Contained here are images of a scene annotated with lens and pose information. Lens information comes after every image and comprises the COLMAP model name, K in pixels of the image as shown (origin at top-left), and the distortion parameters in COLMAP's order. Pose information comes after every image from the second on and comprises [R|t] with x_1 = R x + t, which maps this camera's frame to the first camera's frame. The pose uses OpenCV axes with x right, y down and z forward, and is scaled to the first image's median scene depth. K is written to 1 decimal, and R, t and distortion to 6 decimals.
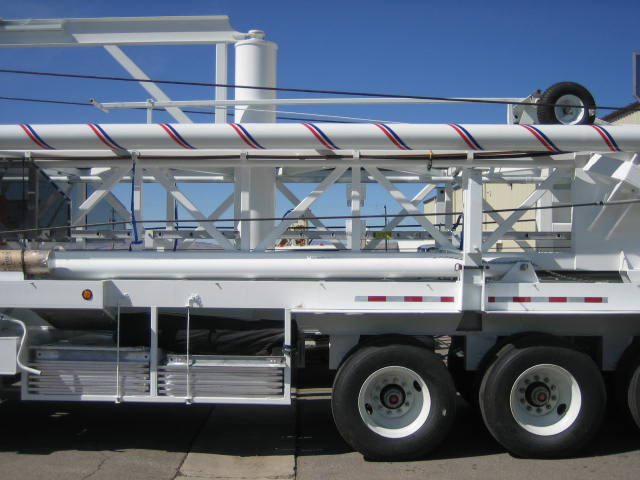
lens RADIAL K [[826.7, 0, 320.0], [0, 826.7, 240.0], [0, 0, 1]] dist [-0.058734, -0.016046]
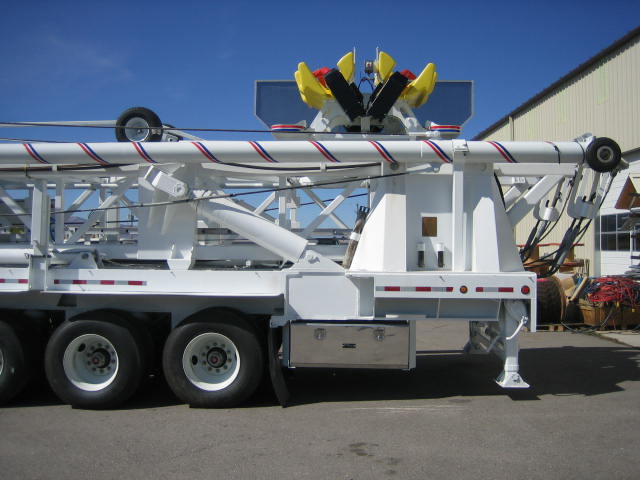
lens RADIAL K [[667.5, 0, 320.0], [0, 667.5, 240.0], [0, 0, 1]] dist [-0.023663, -0.022136]
pose [[0.997904, 0.003202, -0.064626, 0.667879], [-0.002725, 0.999968, 0.007472, -0.000548], [0.064648, -0.007280, 0.997882, 0.011699]]
